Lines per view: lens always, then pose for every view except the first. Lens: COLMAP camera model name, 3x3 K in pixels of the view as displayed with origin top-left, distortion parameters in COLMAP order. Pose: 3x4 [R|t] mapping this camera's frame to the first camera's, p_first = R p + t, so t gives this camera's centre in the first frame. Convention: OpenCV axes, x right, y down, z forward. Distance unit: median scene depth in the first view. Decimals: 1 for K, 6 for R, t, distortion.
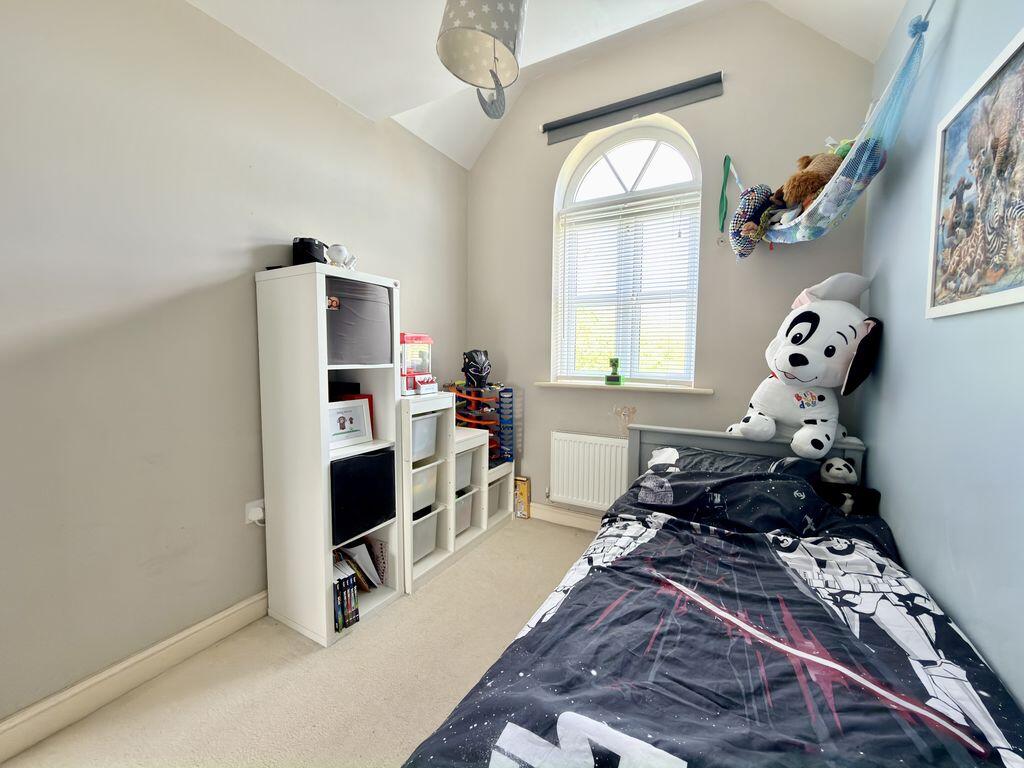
lens RADIAL K [[408.8, 0, 513.1], [0, 408.8, 385.9], [0, 0, 1]] dist [-0.001717, -0.000060]
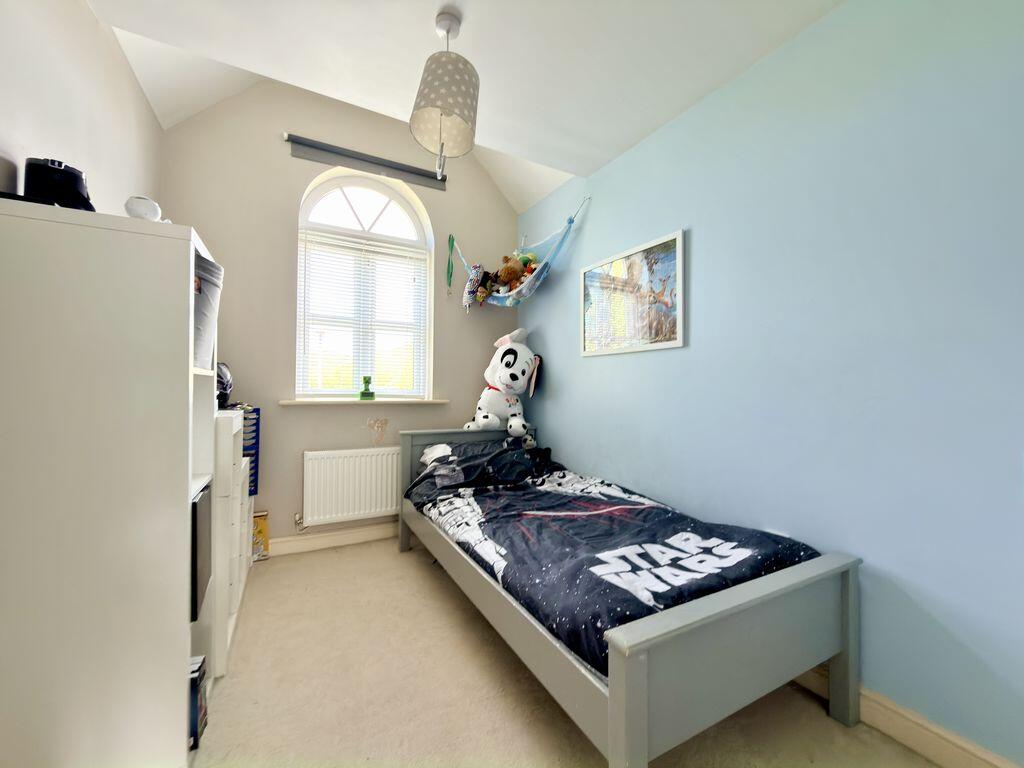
lens RADIAL K [[408.8, 0, 513.1], [0, 408.8, 385.9], [0, 0, 1]] dist [-0.001717, -0.000060]
pose [[0.532881, 0.007022, 0.846161, -0.676858], [0.058055, 0.997306, -0.044837, 0.044483], [-0.844197, 0.073016, 0.531038, 0.121180]]
